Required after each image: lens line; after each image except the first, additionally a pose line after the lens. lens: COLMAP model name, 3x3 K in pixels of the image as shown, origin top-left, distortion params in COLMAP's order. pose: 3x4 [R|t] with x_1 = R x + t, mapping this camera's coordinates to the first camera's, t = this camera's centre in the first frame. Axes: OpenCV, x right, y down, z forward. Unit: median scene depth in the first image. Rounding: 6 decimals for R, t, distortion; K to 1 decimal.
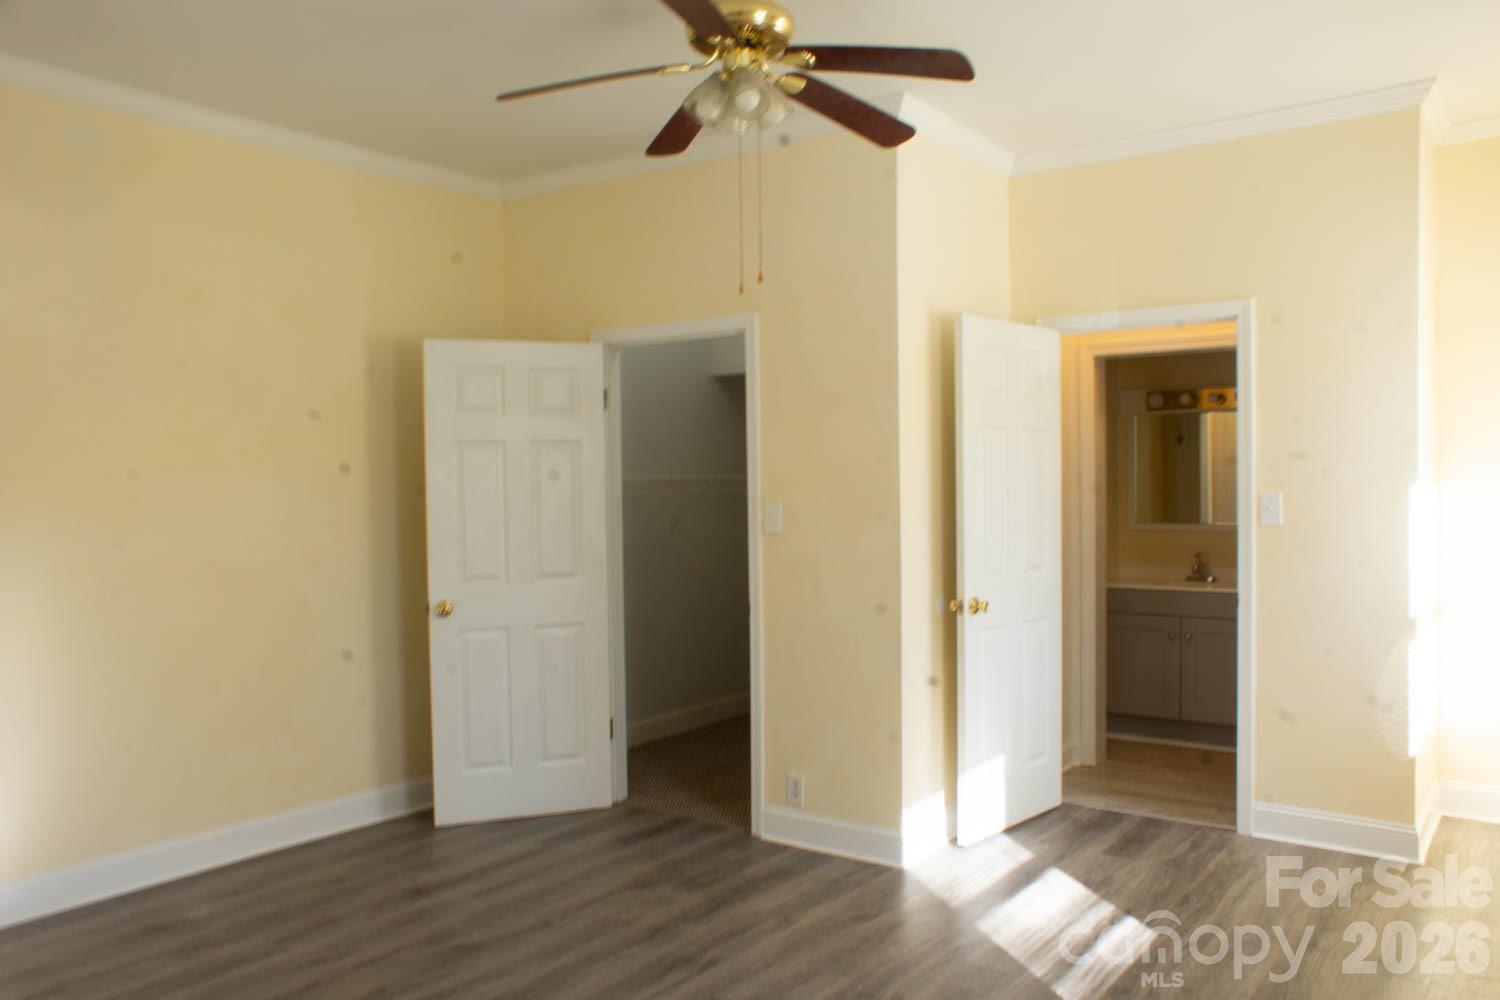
lens RADIAL K [[1175.6, 0, 683.3], [0, 1175.6, 498.0], [0, 0, 1]] dist [-0.075336, 0.063398]
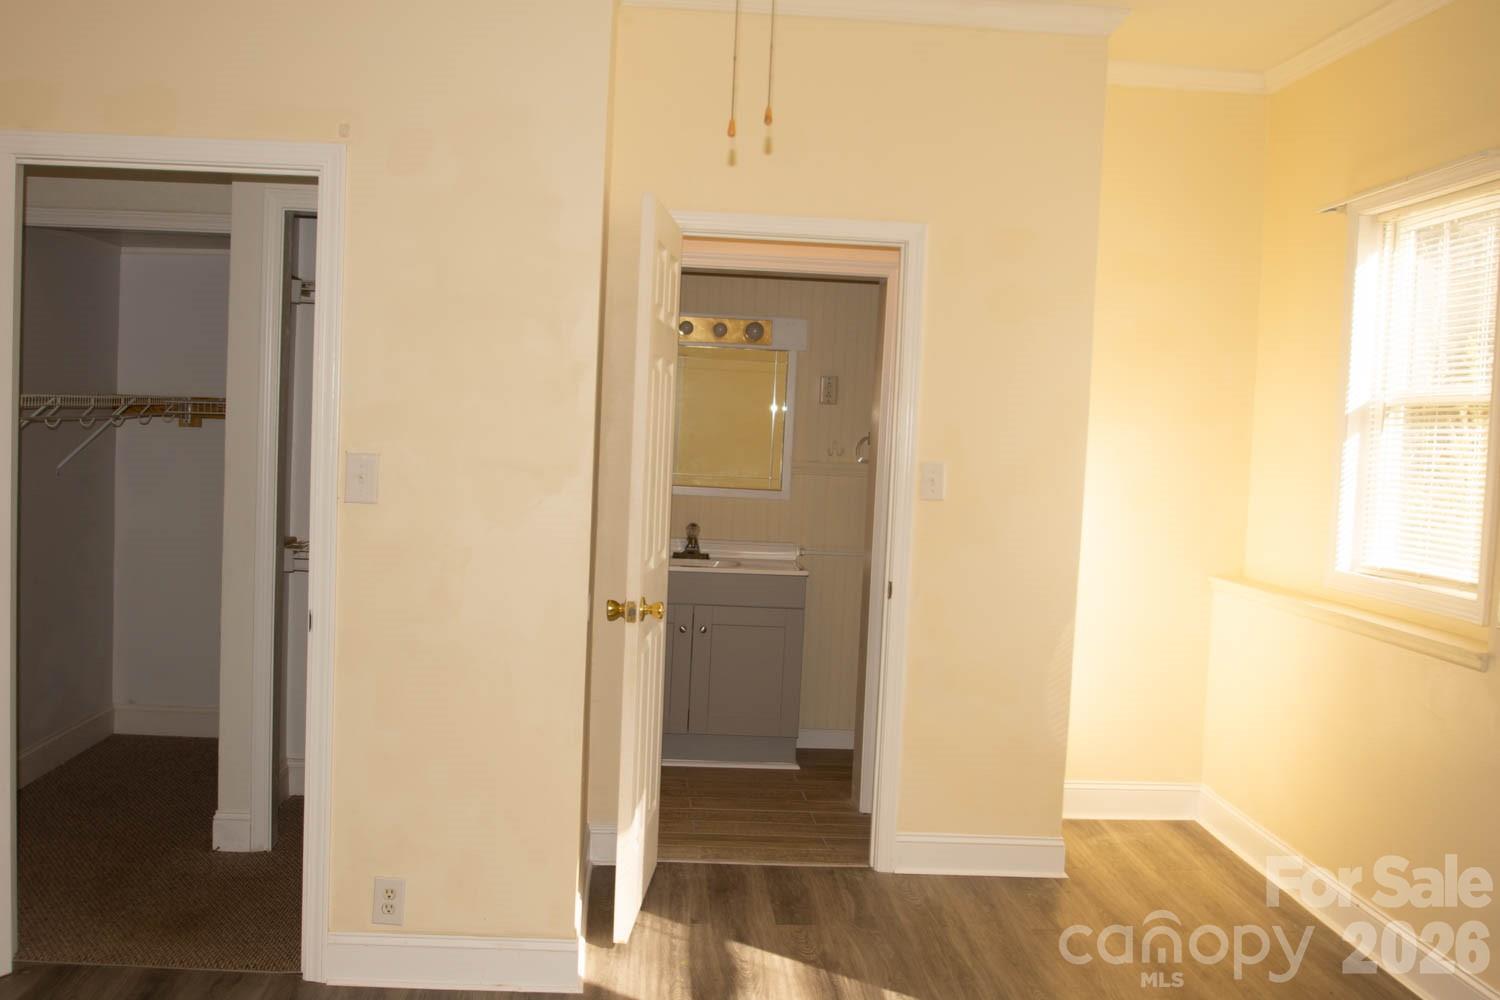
lens RADIAL K [[1534.2, 0, 749.5], [0, 1534.2, 494.9], [0, 0, 1]] dist [-0.067078, 0.000000]
pose [[0.741869, 0.013743, 0.670404, -0.326539], [-0.046562, 0.998432, 0.031058, -0.008352], [-0.668927, -0.054256, 0.741346, 0.267393]]
